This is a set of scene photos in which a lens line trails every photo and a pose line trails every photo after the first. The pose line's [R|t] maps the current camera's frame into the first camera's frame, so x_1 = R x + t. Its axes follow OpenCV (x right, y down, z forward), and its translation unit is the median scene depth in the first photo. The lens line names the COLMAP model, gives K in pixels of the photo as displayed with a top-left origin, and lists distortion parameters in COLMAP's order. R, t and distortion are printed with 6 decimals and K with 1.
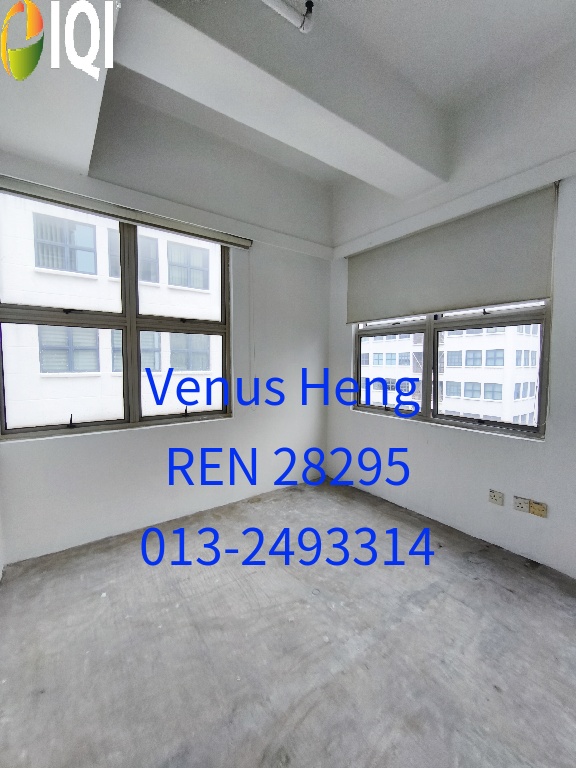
lens RADIAL K [[330.7, 0, 286.9], [0, 330.7, 381.7], [0, 0, 1]] dist [-0.001797, -0.000185]
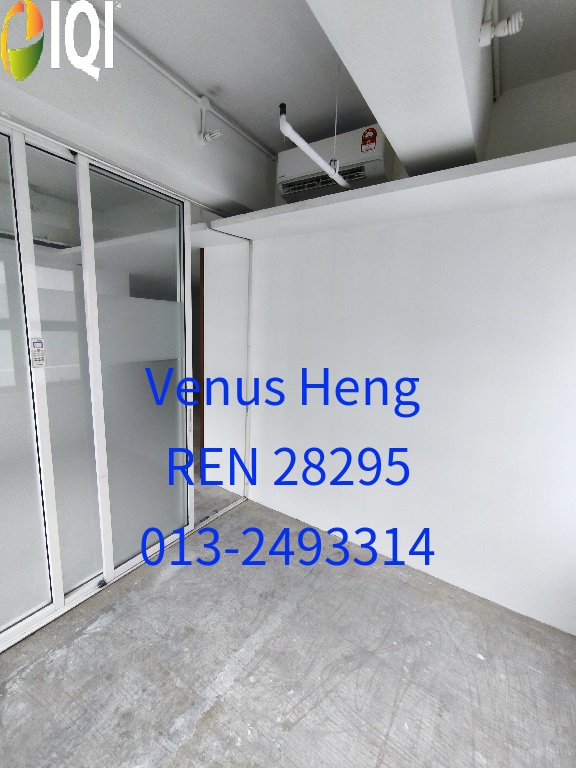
lens RADIAL K [[330.7, 0, 288.6], [0, 330.7, 386.9], [0, 0, 1]] dist [-0.001797, -0.000185]
pose [[-0.936832, 0.024366, -0.348930, 0.346960], [-0.059295, 0.972069, 0.227080, -0.368935], [0.344718, 0.233426, -0.909221, 1.744200]]
